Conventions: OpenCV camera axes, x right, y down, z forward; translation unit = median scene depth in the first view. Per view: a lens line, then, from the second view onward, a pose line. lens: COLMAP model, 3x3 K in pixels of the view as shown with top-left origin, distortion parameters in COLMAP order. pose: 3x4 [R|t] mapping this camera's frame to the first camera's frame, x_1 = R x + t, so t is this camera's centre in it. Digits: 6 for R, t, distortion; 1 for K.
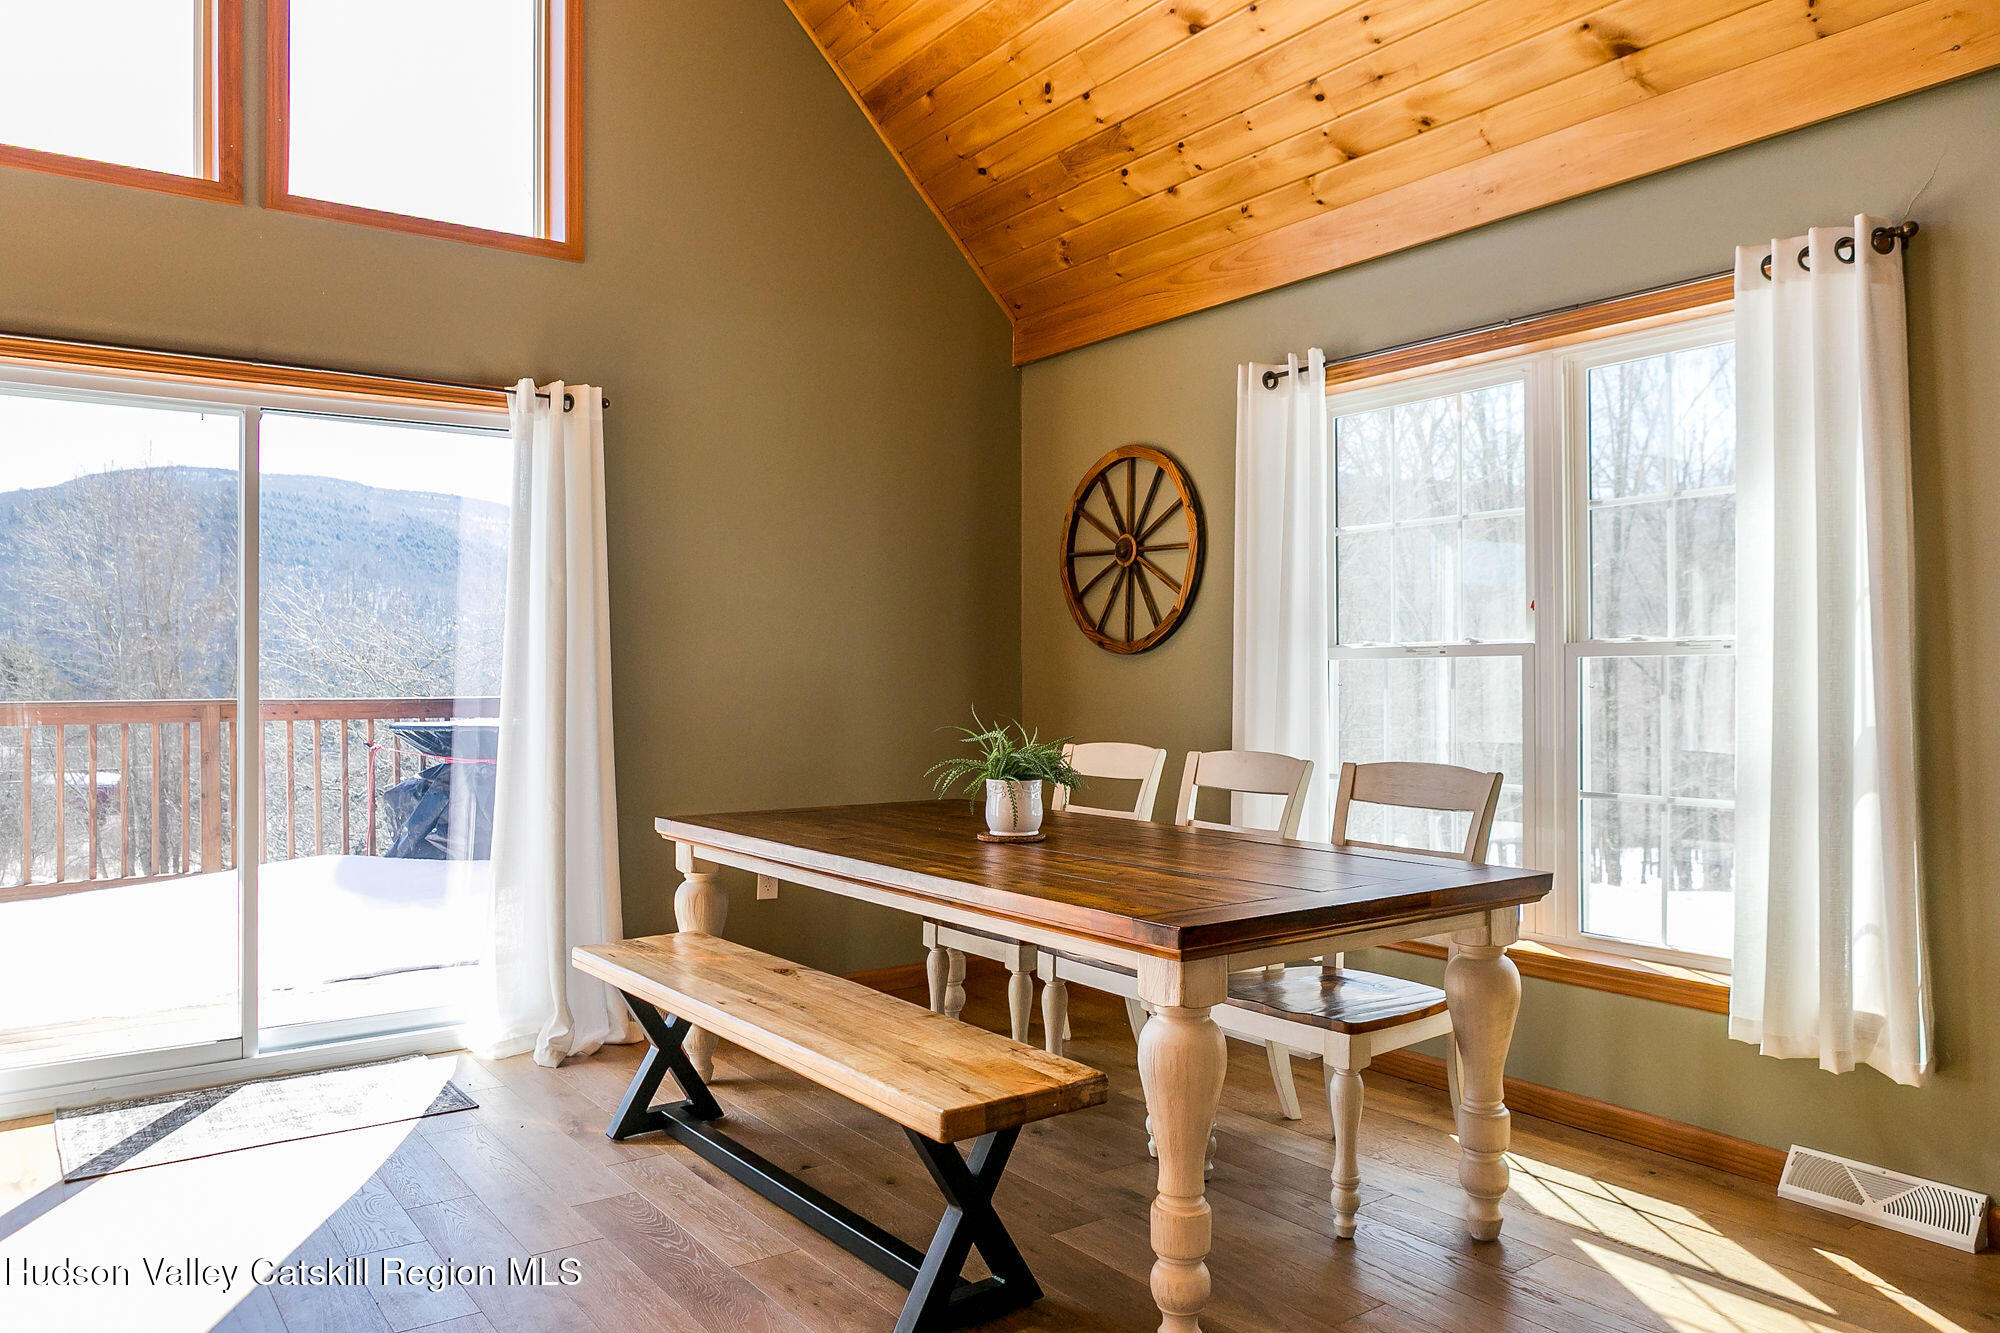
lens RADIAL K [[1374.2, 0, 1008.9], [0, 1374.2, 659.9], [0, 0, 1]] dist [-0.007474, 0.000097]
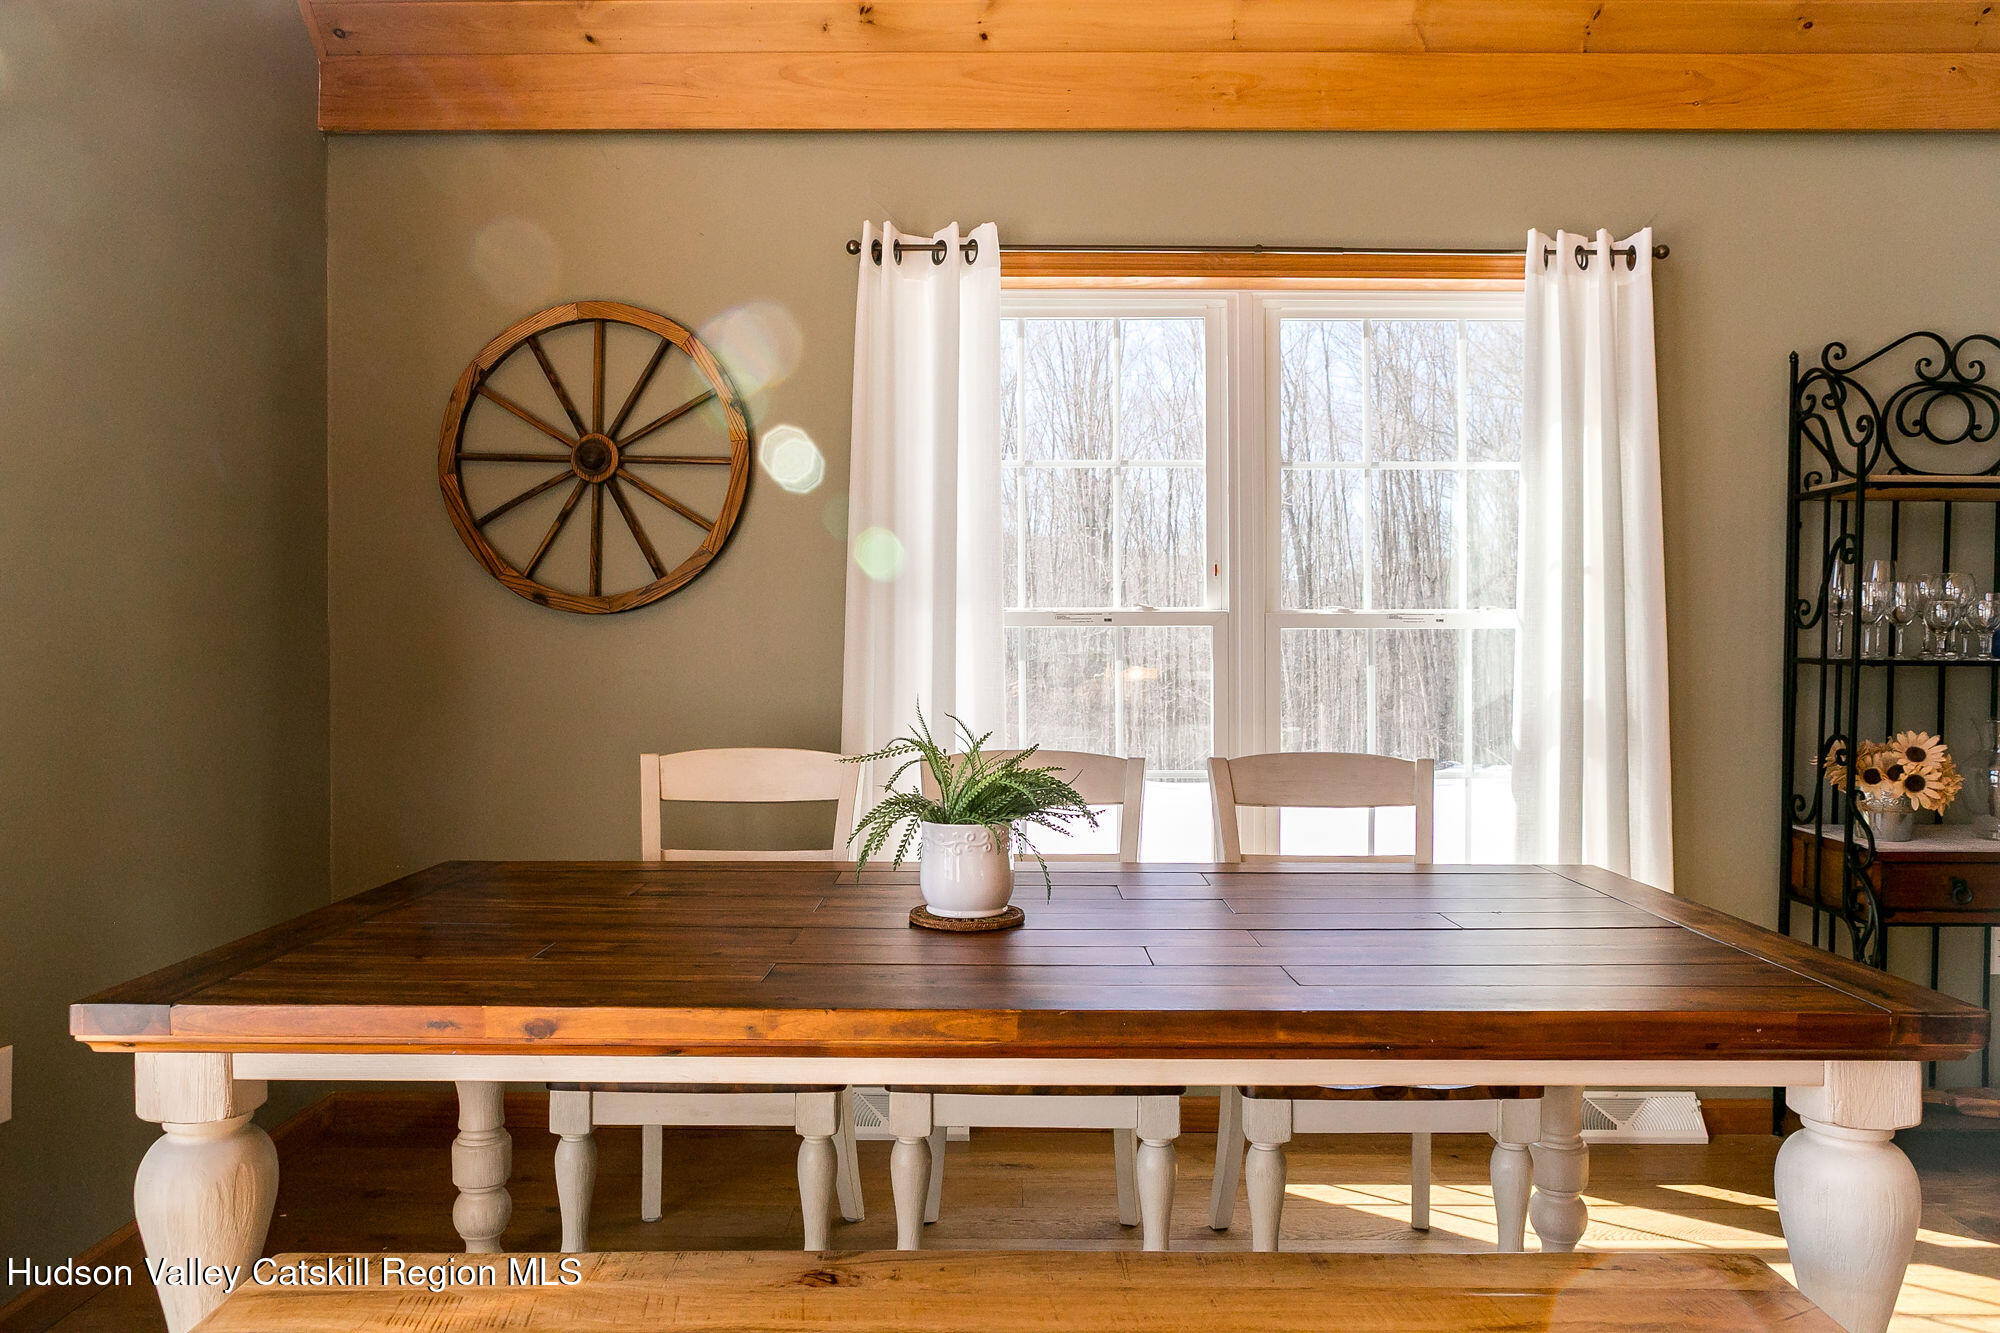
lens RADIAL K [[1368.7, 0, 1027.7], [0, 1368.7, 659.3], [0, 0, 1]] dist [-0.020010, 0.001096]
pose [[0.596259, -0.006898, 0.802763, -0.341255], [-0.011772, 0.999780, 0.017334, 0.004150], [-0.802706, -0.019786, 0.596046, 0.461604]]
